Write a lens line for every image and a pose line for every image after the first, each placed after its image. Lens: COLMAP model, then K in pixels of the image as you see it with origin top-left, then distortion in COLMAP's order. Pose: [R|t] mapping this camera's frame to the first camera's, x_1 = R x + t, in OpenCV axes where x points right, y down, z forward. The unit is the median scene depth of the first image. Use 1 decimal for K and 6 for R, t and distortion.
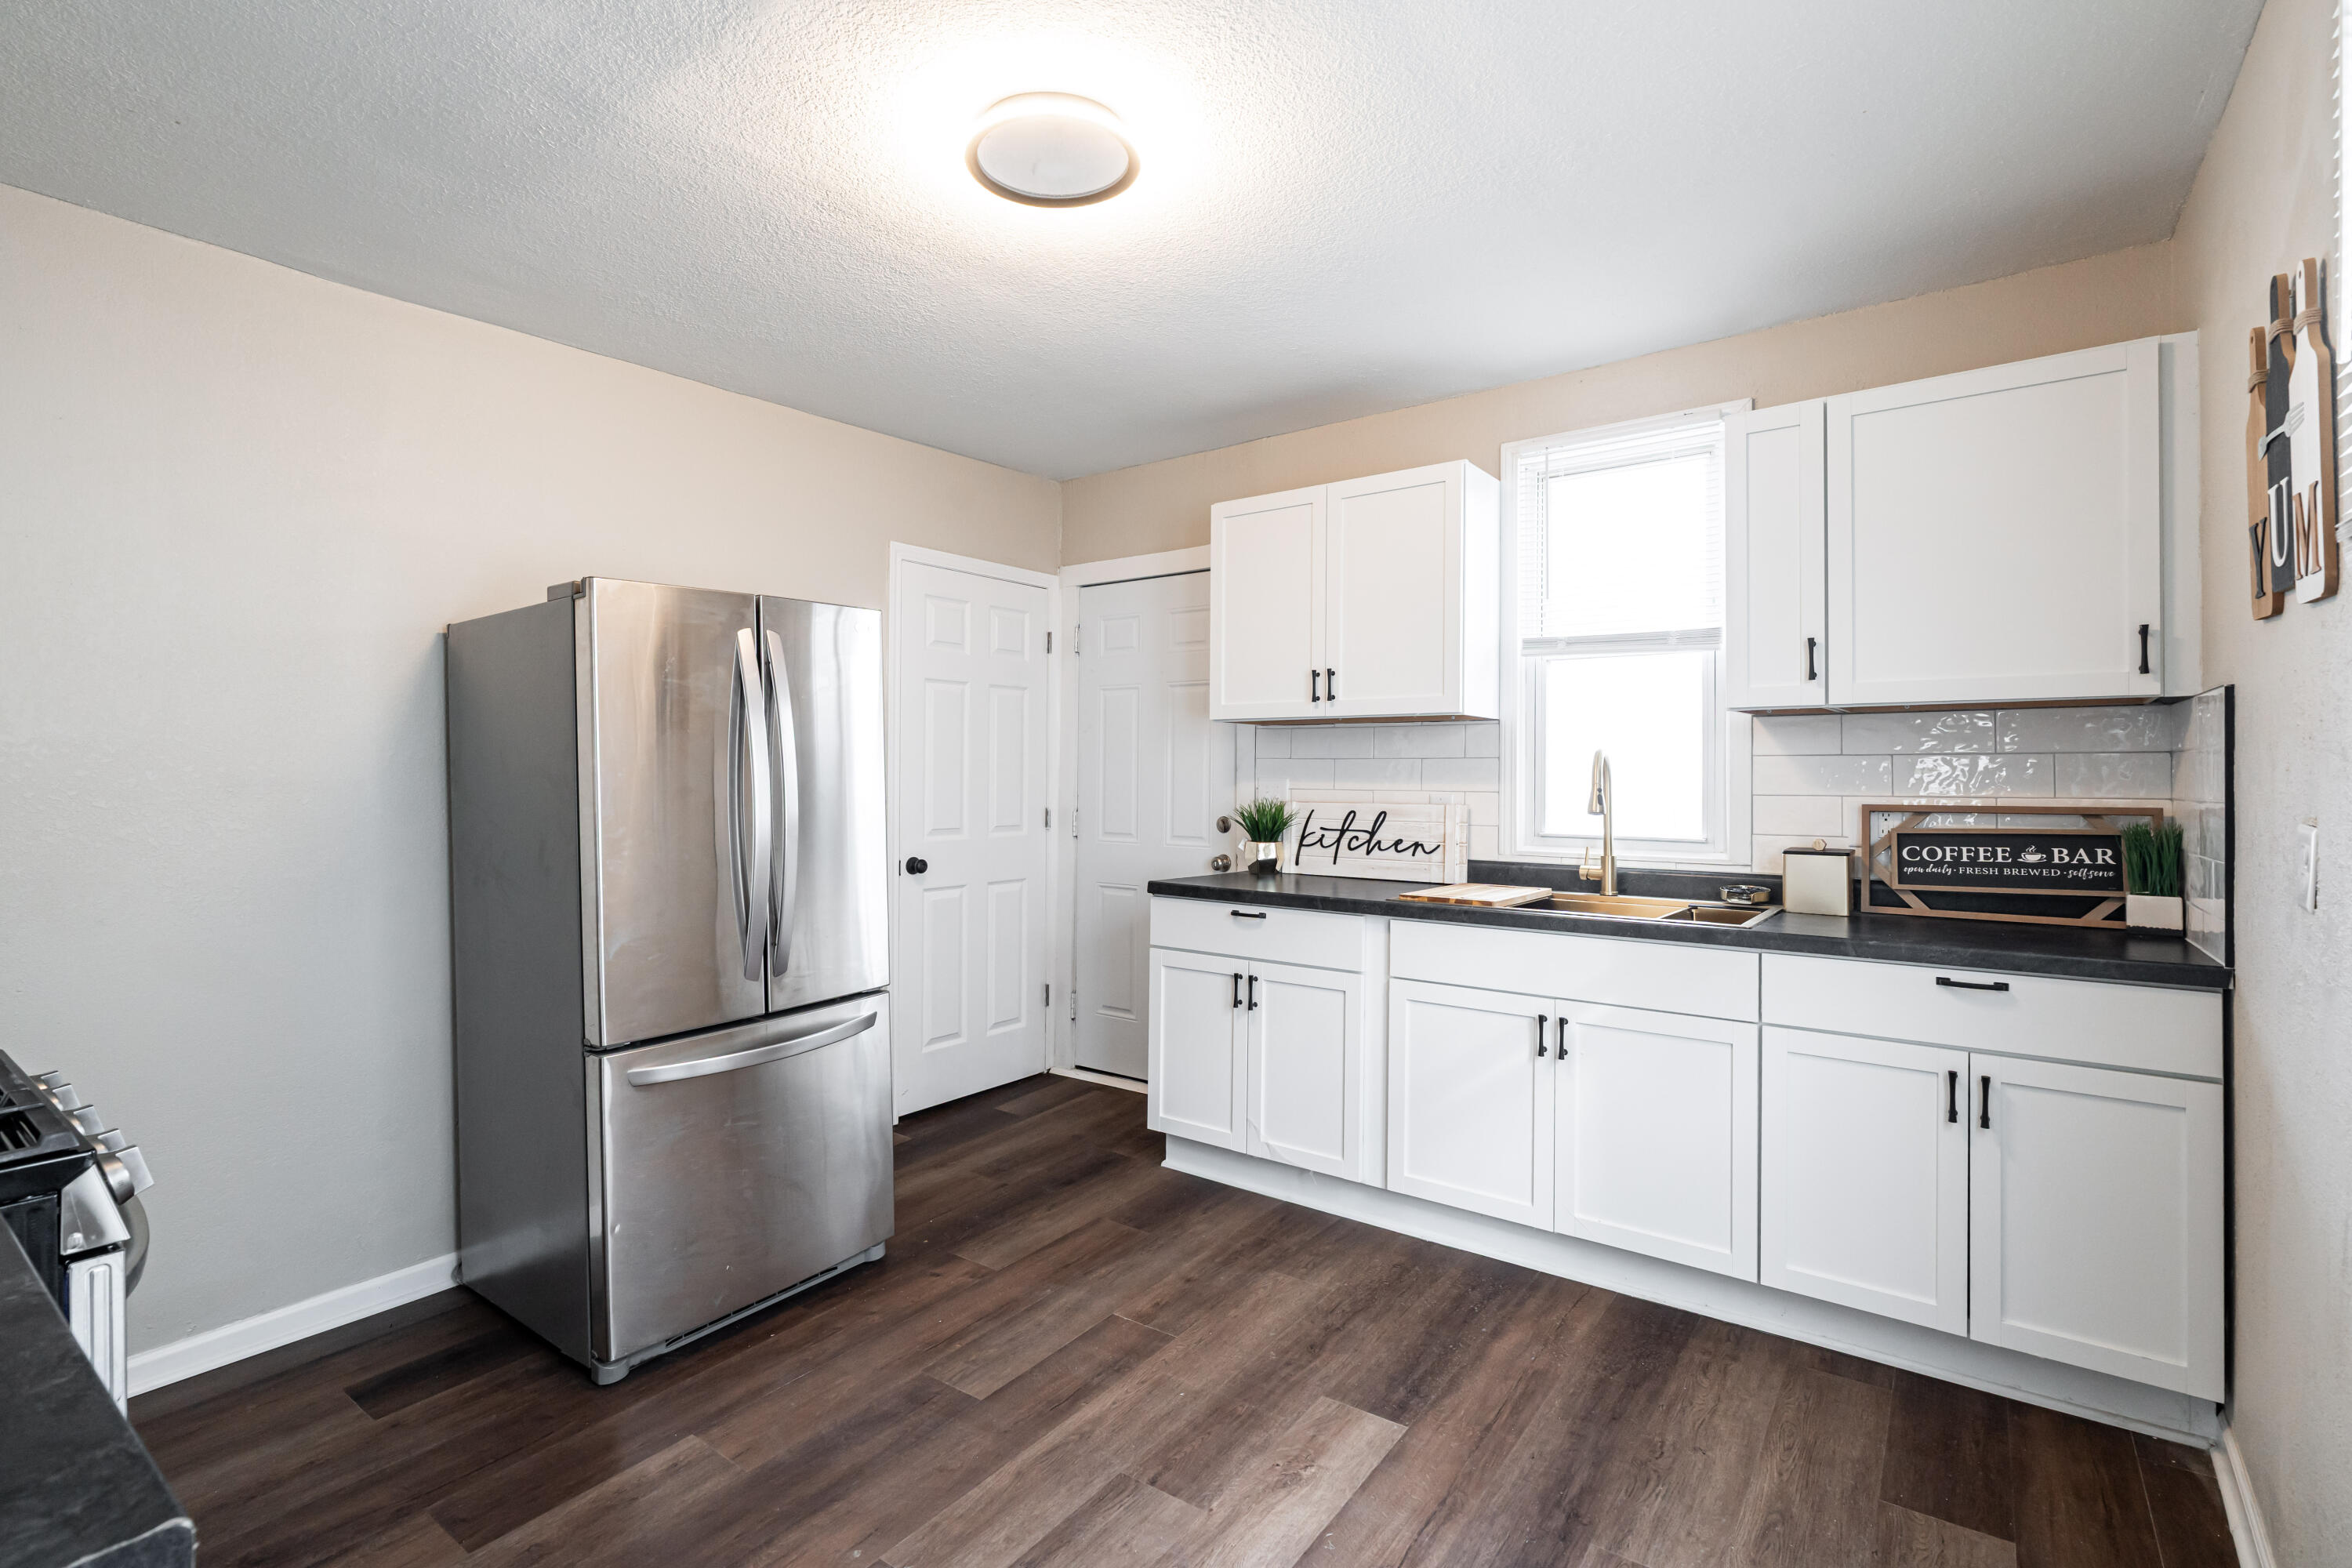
lens RADIAL K [[1091.8, 0, 1173.5], [0, 1091.8, 770.0], [0, 0, 1]] dist [-0.000931, -0.000508]
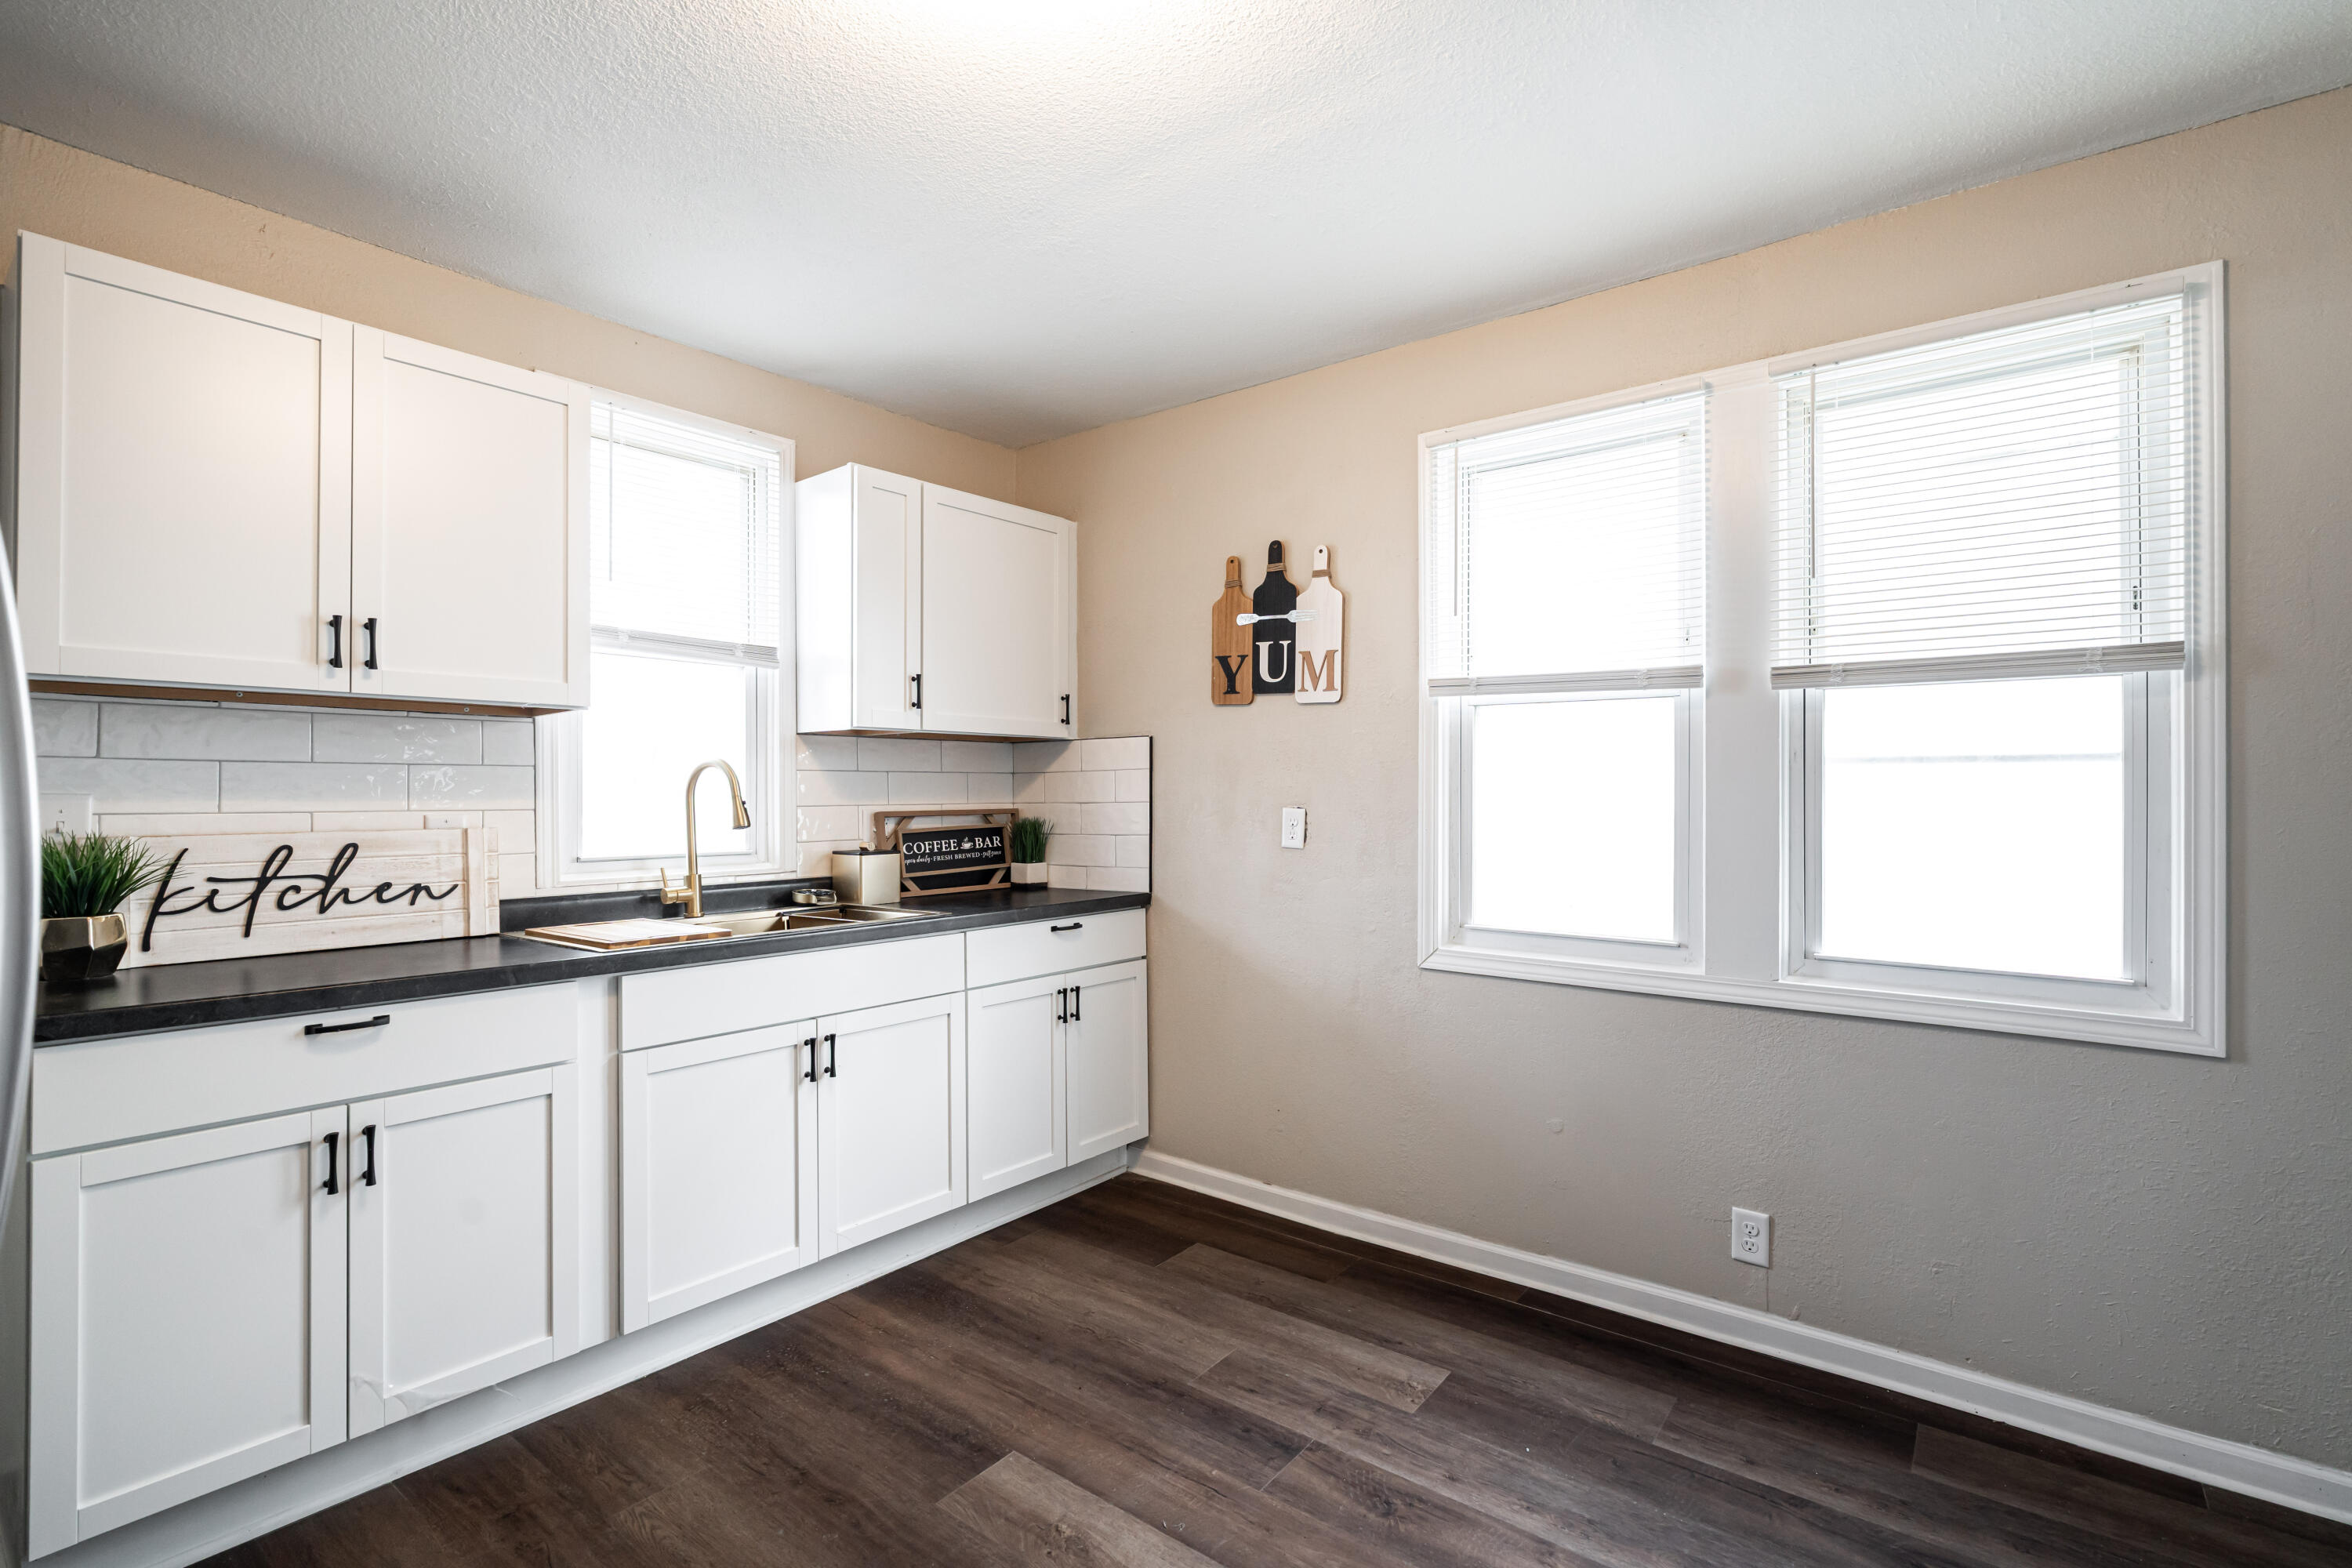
lens RADIAL K [[1076.9, 0, 1176.0], [0, 1076.9, 784.0], [0, 0, 1]] dist [-0.000356, -0.000215]
pose [[0.028427, 0.008358, 0.999561, -0.592916], [0.001425, 0.999964, -0.008402, 0.011187], [-0.999595, 0.001663, 0.028414, 0.654638]]
